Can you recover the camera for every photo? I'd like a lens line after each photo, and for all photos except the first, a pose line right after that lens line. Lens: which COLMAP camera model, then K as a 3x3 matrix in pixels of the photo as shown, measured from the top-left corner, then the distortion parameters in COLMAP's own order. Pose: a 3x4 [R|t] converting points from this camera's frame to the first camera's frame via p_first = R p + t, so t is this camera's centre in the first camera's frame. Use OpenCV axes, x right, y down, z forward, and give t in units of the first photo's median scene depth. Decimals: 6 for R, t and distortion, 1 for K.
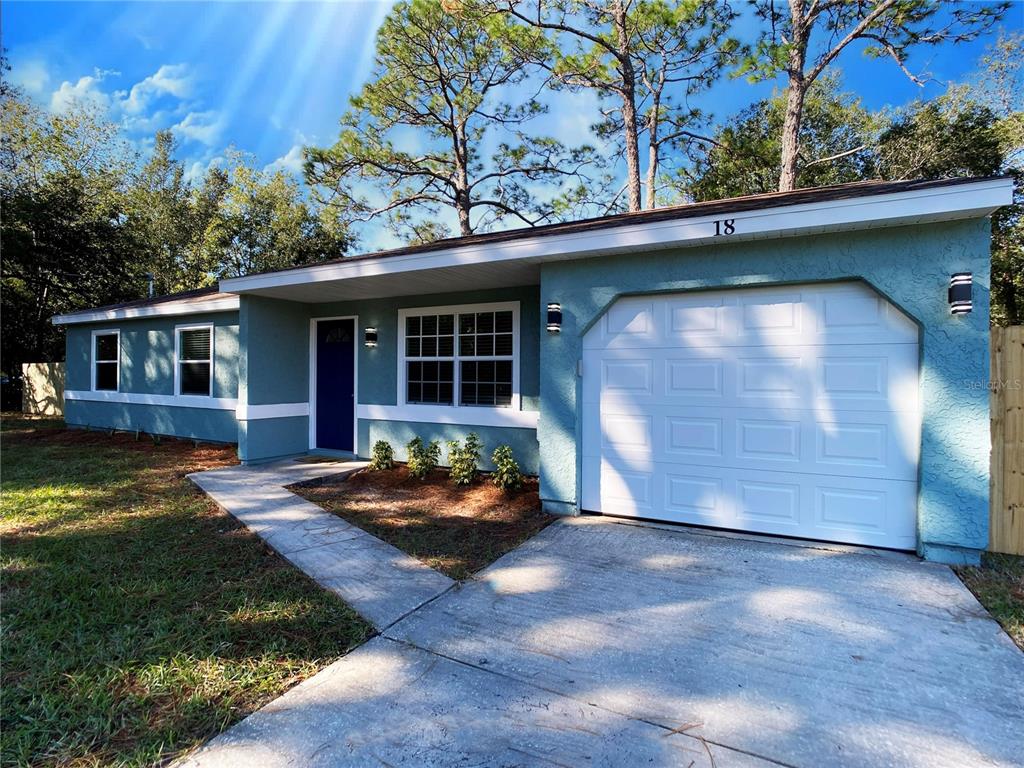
lens RADIAL K [[528.3, 0, 512.3], [0, 528.3, 375.8], [0, 0, 1]] dist [-0.047158, 0.015510]
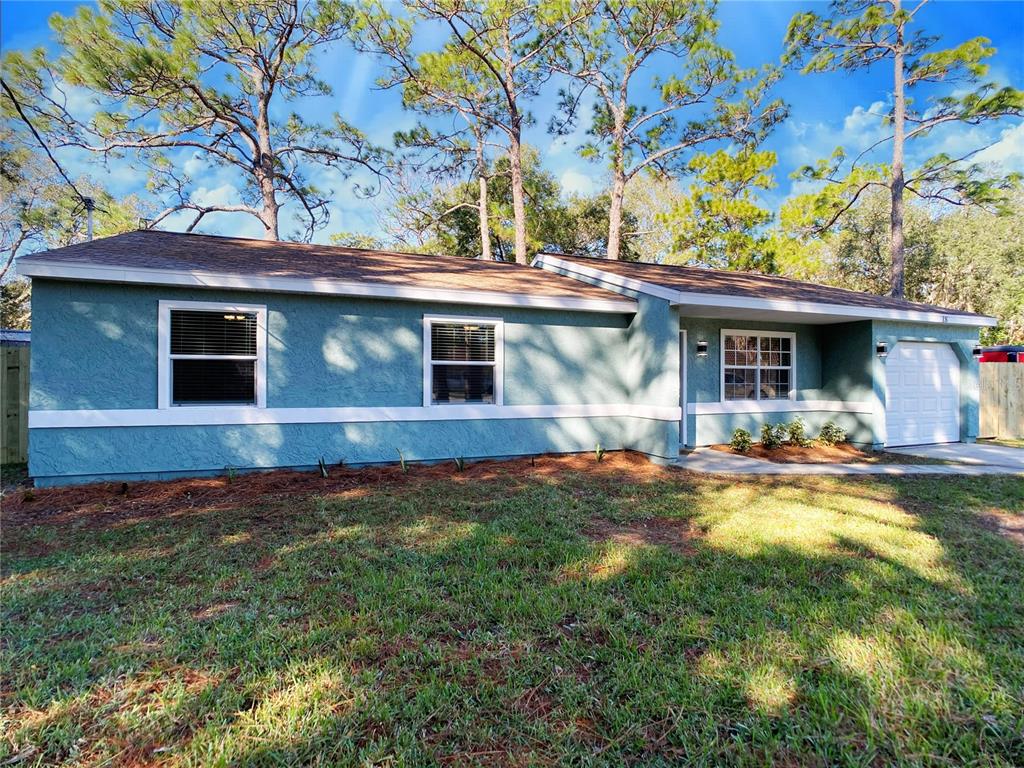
lens RADIAL K [[528.3, 0, 512.3], [0, 528.3, 375.8], [0, 0, 1]] dist [-0.047158, 0.015510]
pose [[0.650522, -0.000661, 0.759487, -1.560851], [-0.000029, 1.000000, 0.000895, -0.009625], [-0.759487, -0.000605, 0.650522, 0.542525]]
